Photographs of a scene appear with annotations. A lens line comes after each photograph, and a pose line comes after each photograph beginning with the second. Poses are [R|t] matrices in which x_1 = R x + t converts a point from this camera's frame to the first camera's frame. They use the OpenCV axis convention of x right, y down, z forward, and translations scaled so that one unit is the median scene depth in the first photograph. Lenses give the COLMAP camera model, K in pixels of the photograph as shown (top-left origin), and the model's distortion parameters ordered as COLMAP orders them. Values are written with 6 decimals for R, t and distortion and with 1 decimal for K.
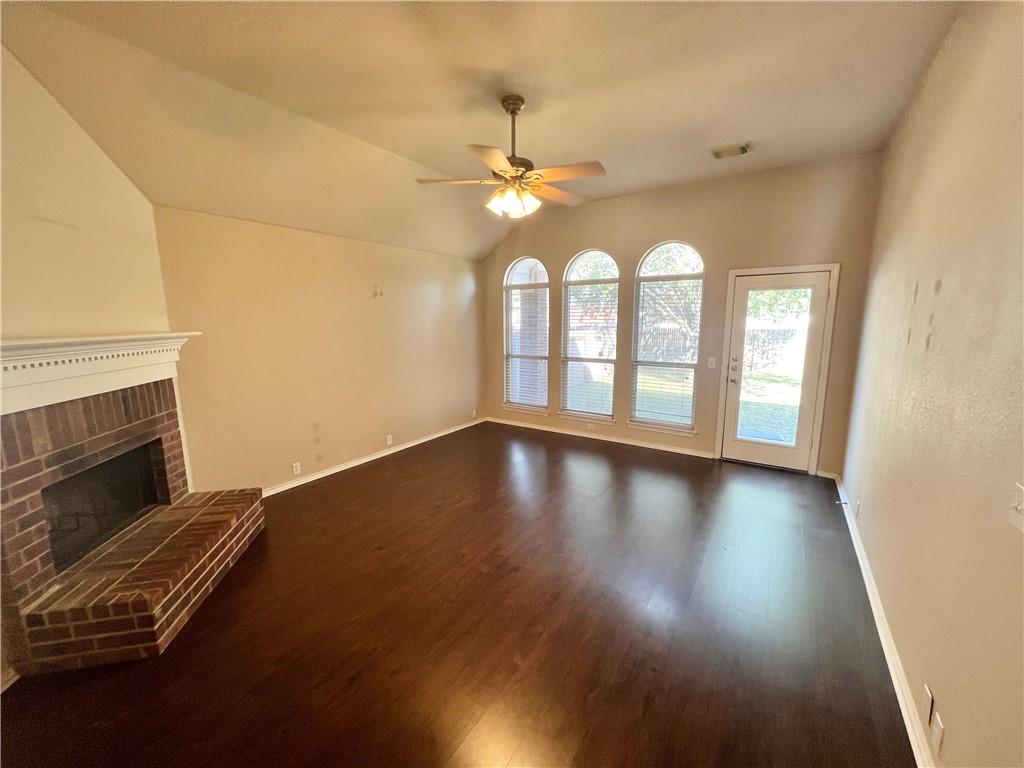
lens RADIAL K [[406.2, 0, 514.1], [0, 406.2, 384.4], [0, 0, 1]] dist [-0.001575, 0.000988]
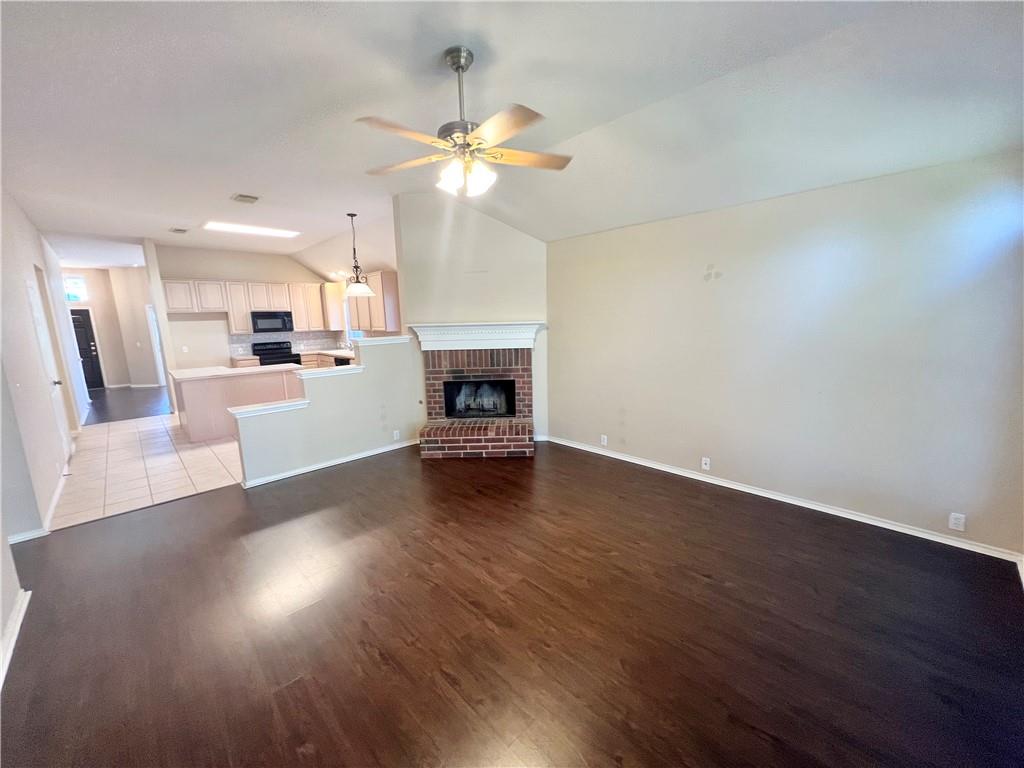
lens RADIAL K [[406.2, 0, 511.2], [0, 406.2, 384.4], [0, 0, 1]] dist [-0.001575, 0.000988]
pose [[-0.211537, 0.174430, -0.961679, 0.808445], [-0.126911, 0.970713, 0.203985, -0.200070], [0.969095, 0.165198, -0.183205, 1.228507]]
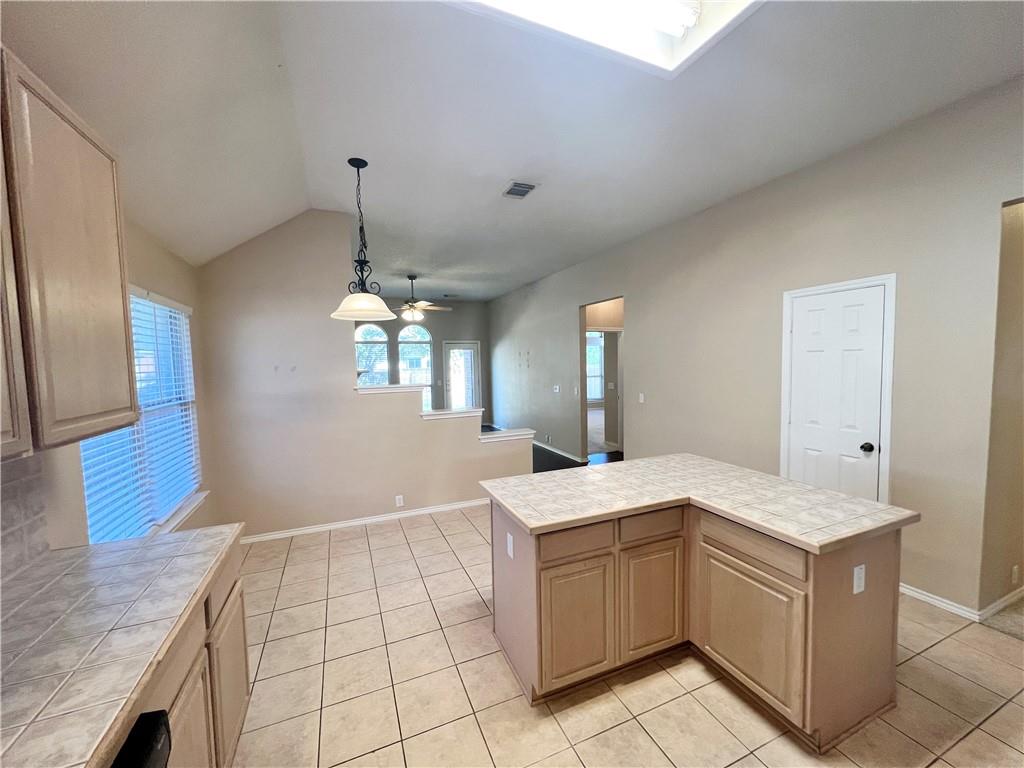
lens RADIAL K [[406.2, 0, 513.6], [0, 406.2, 388.6], [0, 0, 1]] dist [-0.001575, 0.000988]
pose [[0.546850, -0.064351, 0.834754, -1.615190], [0.151307, 0.988221, -0.022940, 0.124569], [-0.823445, 0.138849, 0.550145, -0.718627]]
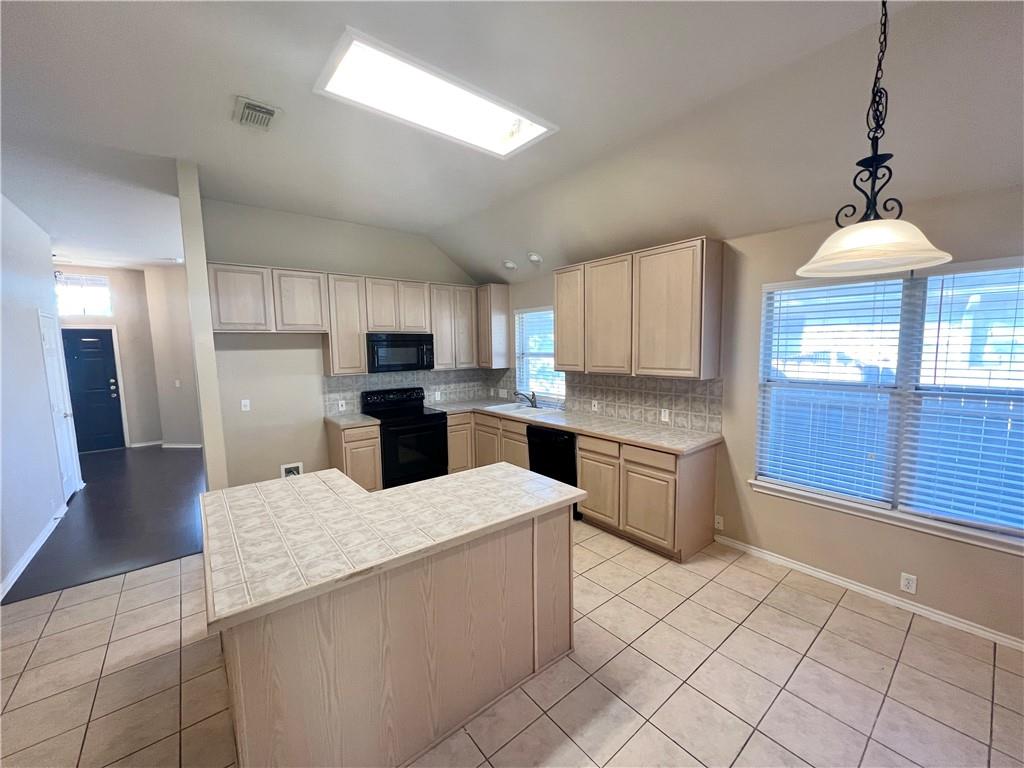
lens RADIAL K [[406.2, 0, 512.9], [0, 406.2, 386.1], [0, 0, 1]] dist [-0.001575, 0.000988]
pose [[-0.295806, 0.106086, -0.949339, -0.325352], [-0.133063, 0.979549, 0.150923, 0.007545], [0.945935, 0.170966, -0.275640, -0.164817]]
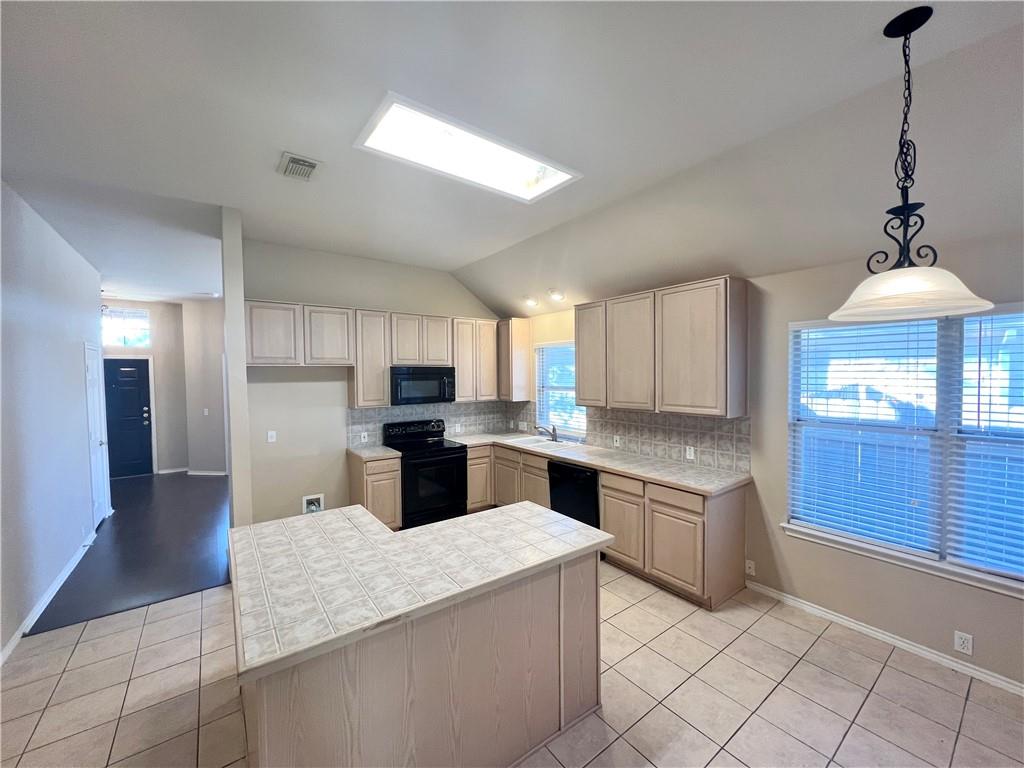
lens RADIAL K [[406.2, 0, 512.8], [0, 406.2, 386.2], [0, 0, 1]] dist [-0.001575, 0.000988]
pose [[-0.333742, 0.038148, -0.941892, -0.318432], [-0.137159, 0.986582, 0.088557, -0.010805], [0.932633, 0.158744, -0.324031, -0.184255]]
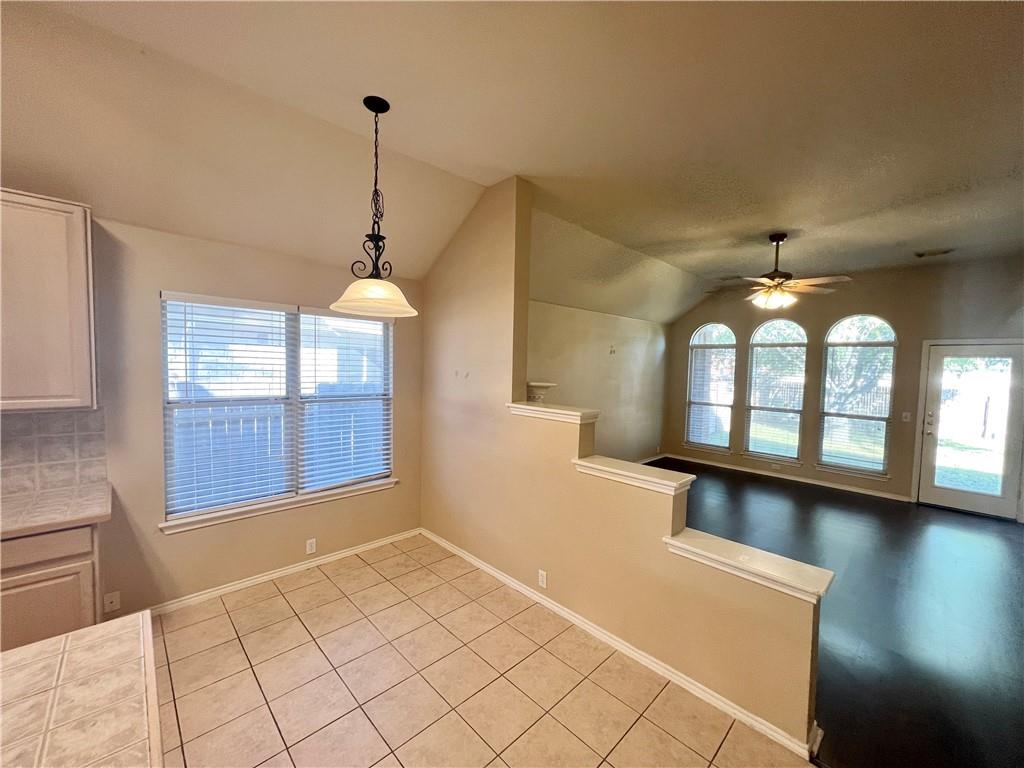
lens RADIAL K [[406.2, 0, 513.6], [0, 406.2, 385.7], [0, 0, 1]] dist [-0.001575, 0.000988]
pose [[0.977962, 0.041019, -0.204716, -0.574451], [-0.062800, 0.992896, -0.101061, 0.068602], [0.199117, 0.111690, 0.973590, -0.556301]]
